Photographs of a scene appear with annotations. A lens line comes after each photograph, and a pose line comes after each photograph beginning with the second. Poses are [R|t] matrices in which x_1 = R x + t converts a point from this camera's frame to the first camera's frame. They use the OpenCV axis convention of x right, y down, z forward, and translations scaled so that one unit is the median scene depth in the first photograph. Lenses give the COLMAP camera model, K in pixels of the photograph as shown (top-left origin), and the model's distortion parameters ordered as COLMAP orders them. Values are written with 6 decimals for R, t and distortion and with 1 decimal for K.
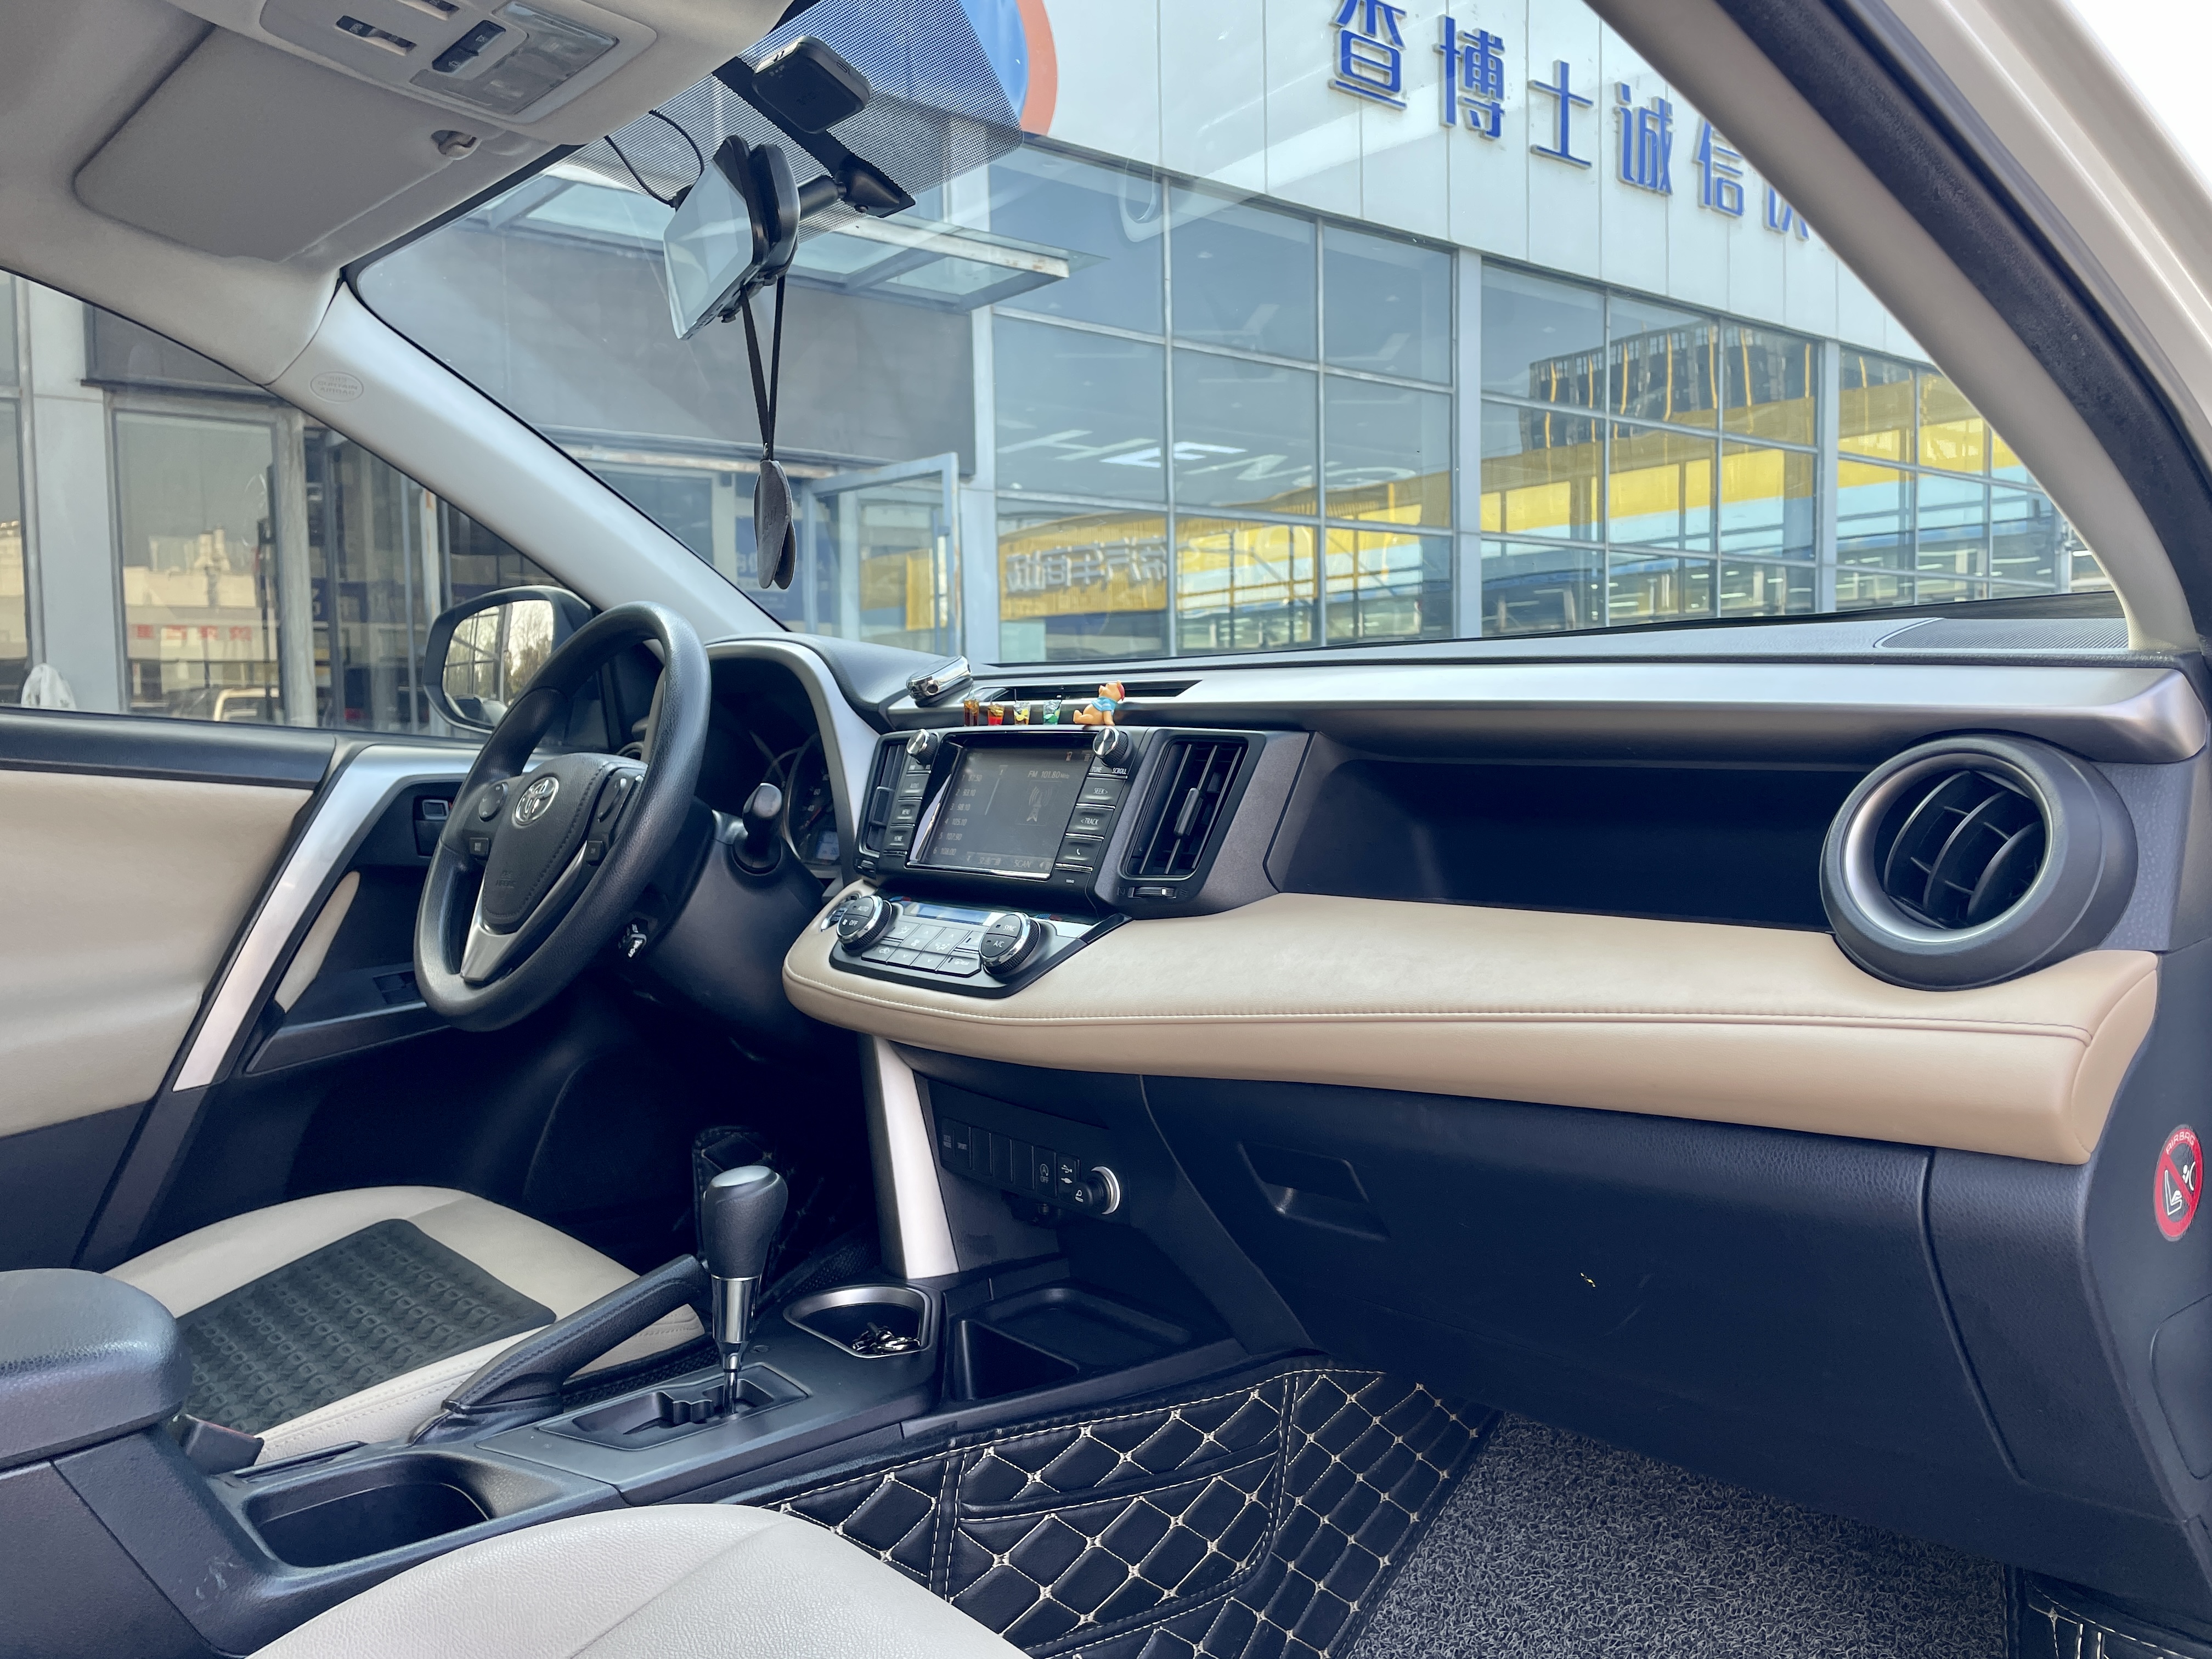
lens RADIAL K [[1671.1, 0, 1098.3], [0, 1671.1, 818.1], [0, 0, 1]] dist [0.090156, -0.126397]
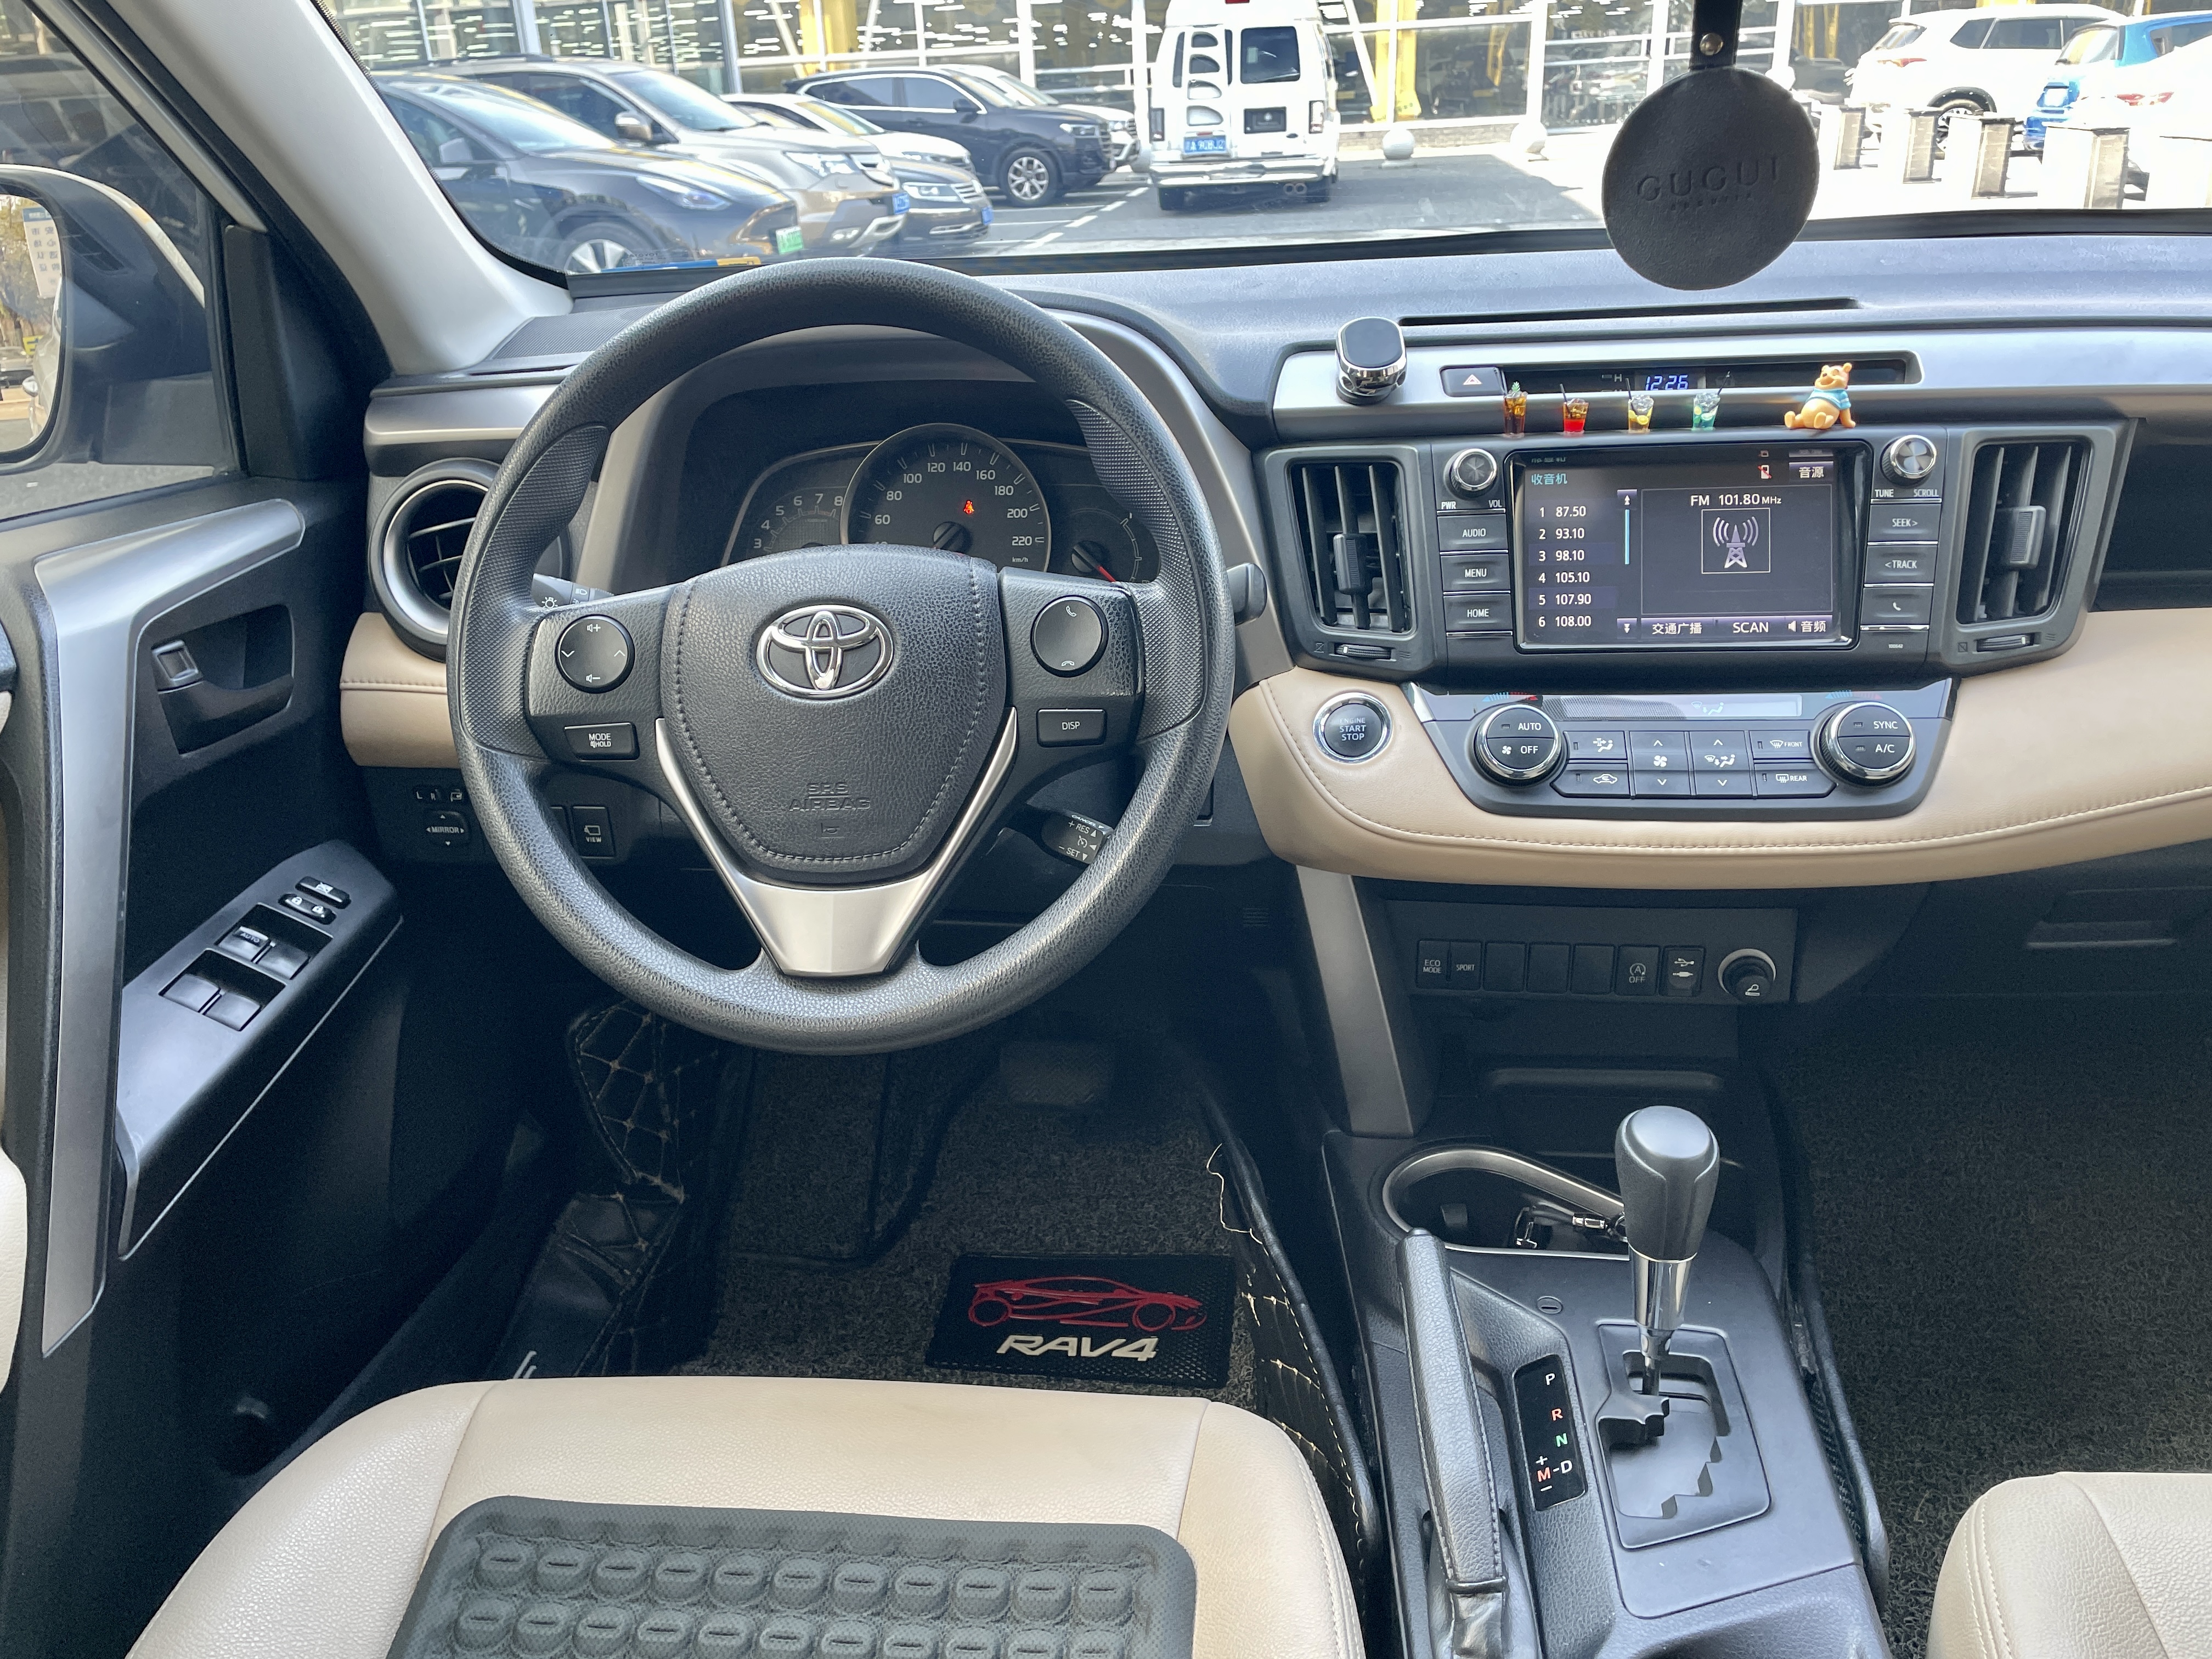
lens RADIAL K [[1659.1, 0, 1083.8], [0, 1659.1, 842.4], [0, 0, 1]] dist [0.093221, -0.127779]
pose [[0.736963, -0.289780, 0.610666, -0.668281], [0.070895, 0.931597, 0.356513, -0.153510], [-0.672205, -0.219444, 0.707096, 0.556963]]
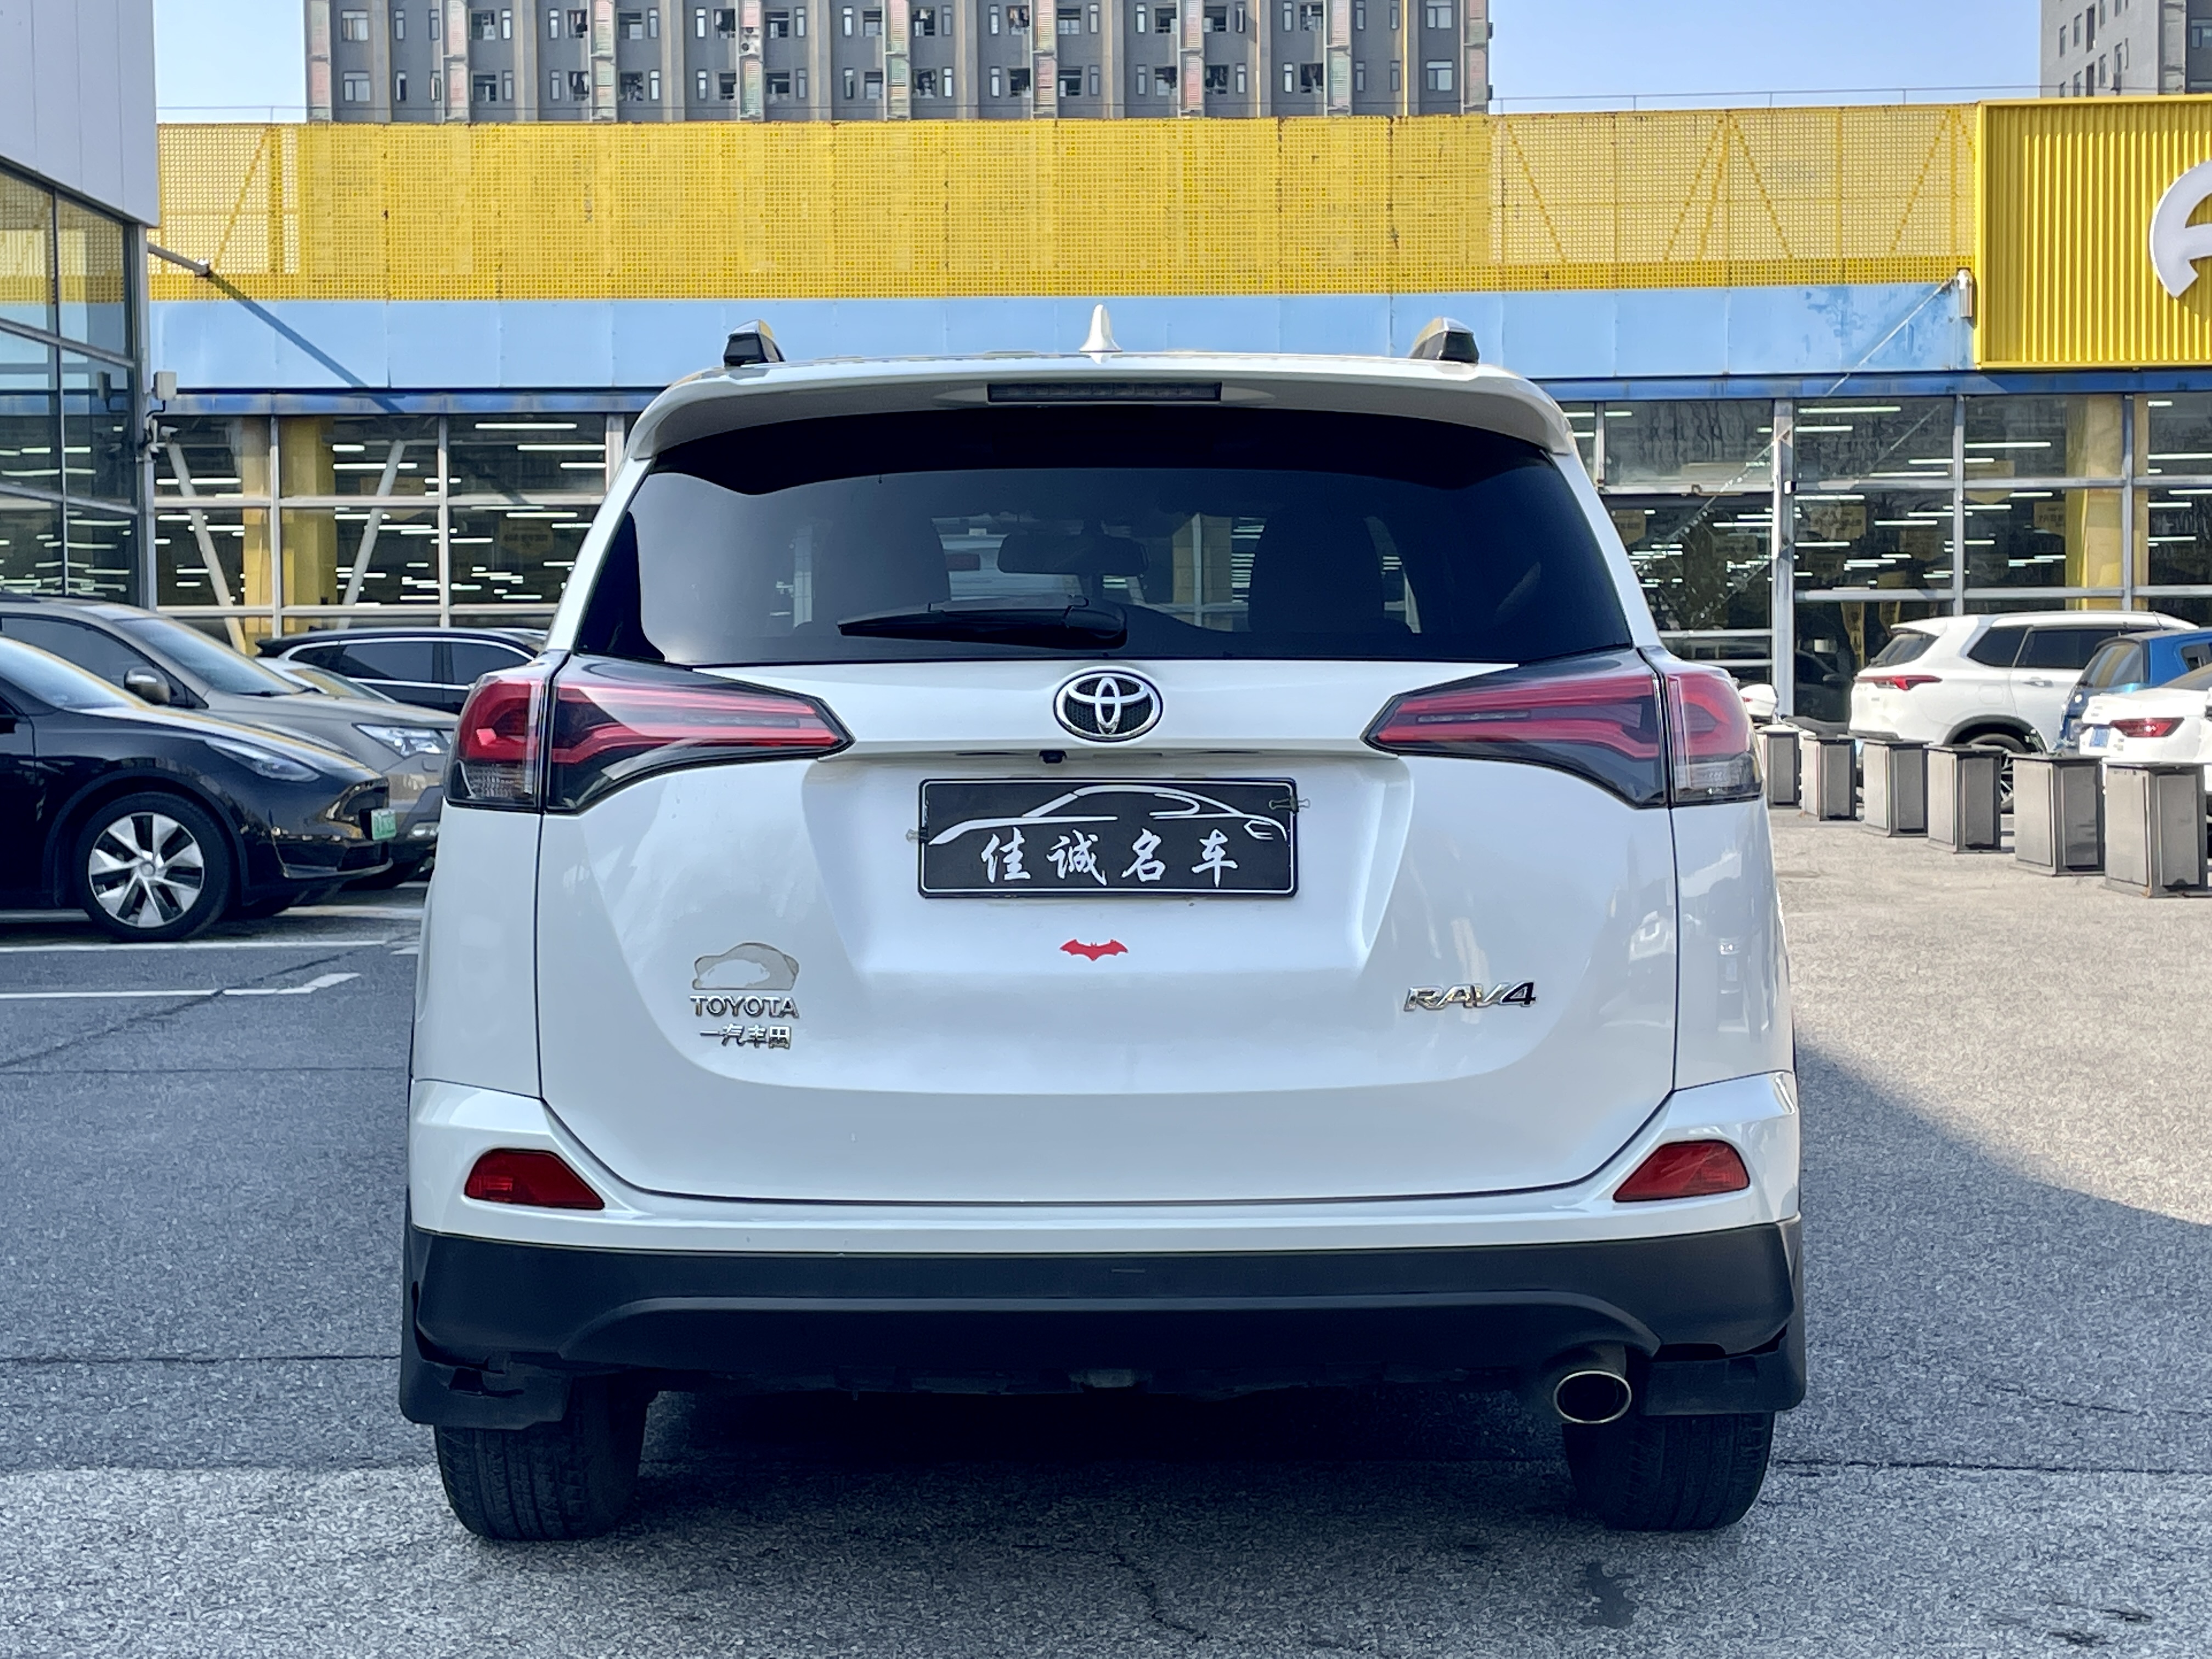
lens RADIAL K [[3543.9, 0, 1127.1], [0, 3543.9, 826.4], [0, 0, 1]] dist [0.119073, -0.204156]
pose [[0.640278, -0.016529, 0.767966, -4.219811], [0.038338, 0.999210, -0.010458, 0.177961], [-0.767186, 0.036138, 0.640406, -2.586190]]
